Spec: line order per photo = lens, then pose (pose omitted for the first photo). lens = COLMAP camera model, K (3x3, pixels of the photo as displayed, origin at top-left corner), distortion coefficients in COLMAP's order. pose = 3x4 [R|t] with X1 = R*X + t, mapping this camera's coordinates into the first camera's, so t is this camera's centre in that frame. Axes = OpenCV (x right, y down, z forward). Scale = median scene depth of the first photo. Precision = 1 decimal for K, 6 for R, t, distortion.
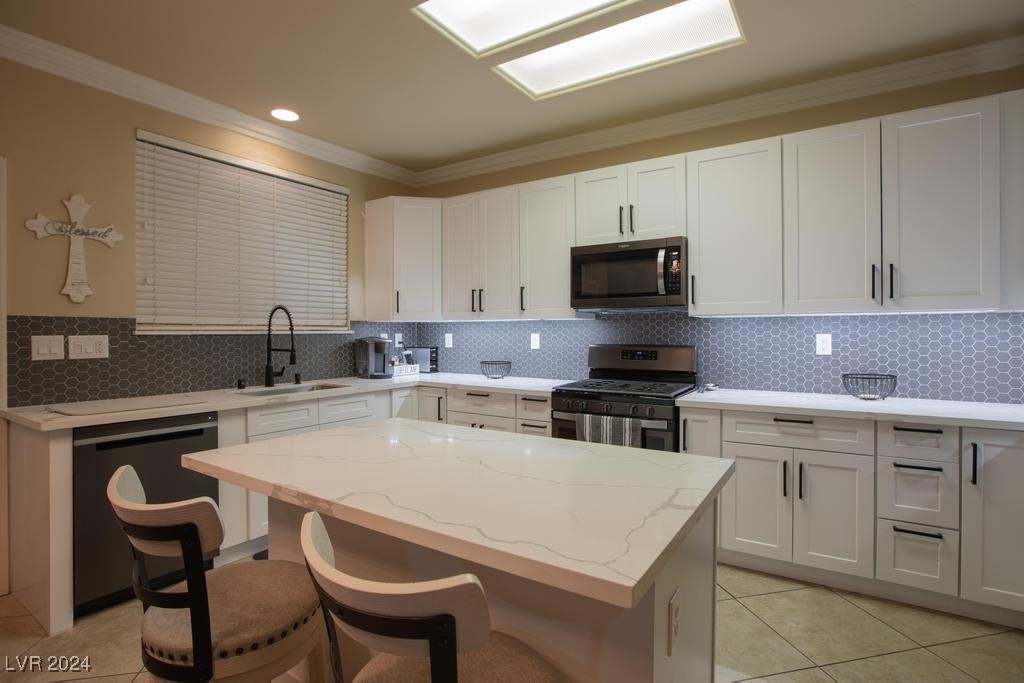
lens RADIAL K [[505.5, 0, 514.9], [0, 505.5, 327.4], [0, 0, 1]] dist [-0.023836, 0.000237]
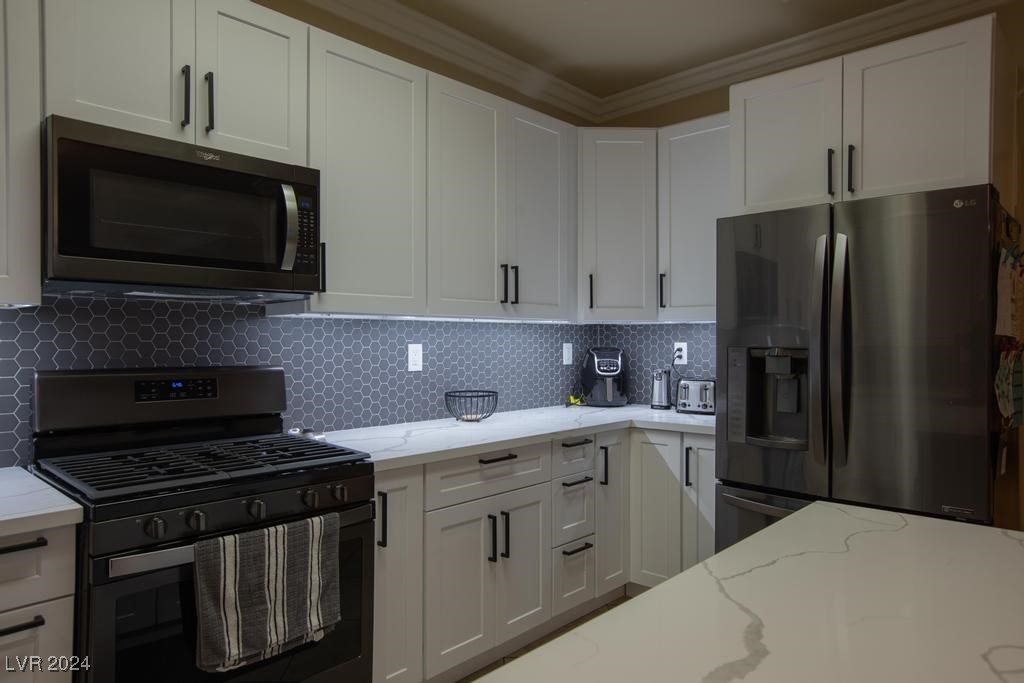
lens RADIAL K [[653.6, 0, 512.0], [0, 653.6, 341.5], [0, 0, 1]] dist [-0.076430, 0.094816]
pose [[0.178675, 0.000638, 0.983908, -0.321747], [-0.009643, 0.999953, 0.001102, 0.006068], [-0.983861, -0.009684, 0.178673, 0.627626]]
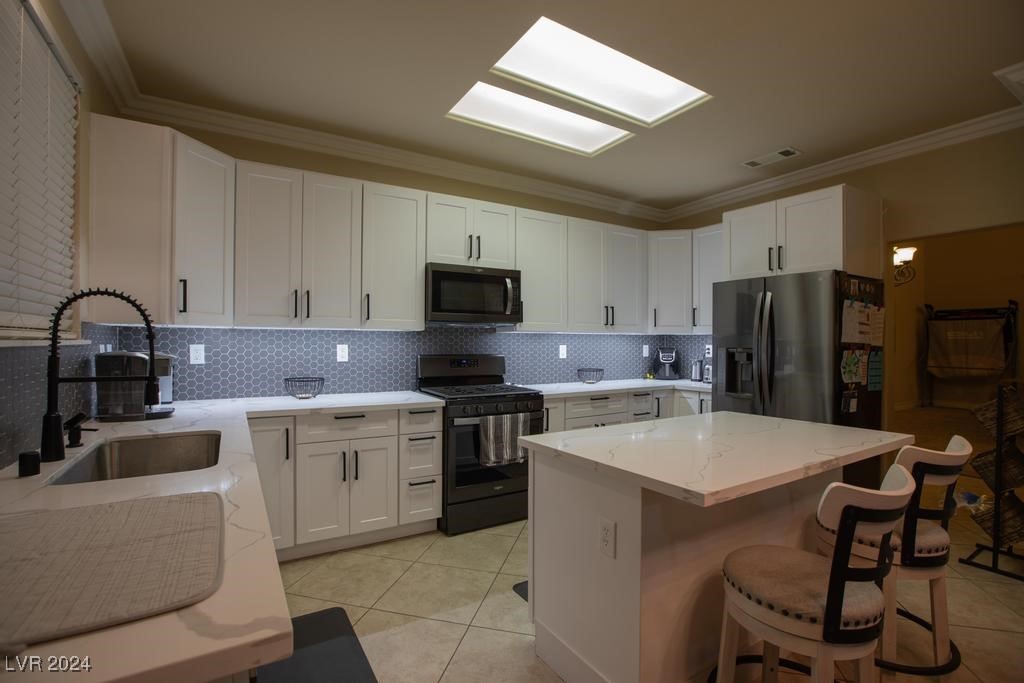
lens RADIAL K [[467.5, 0, 512.0], [0, 467.5, 341.5], [0, 0, 1]] dist [-0.058277, 0.000171]
pose [[0.433845, 0.005529, 0.900971, -0.735429], [-0.012518, 0.999922, -0.000108, 0.003361], [-0.900901, -0.011231, 0.433880, 0.467513]]
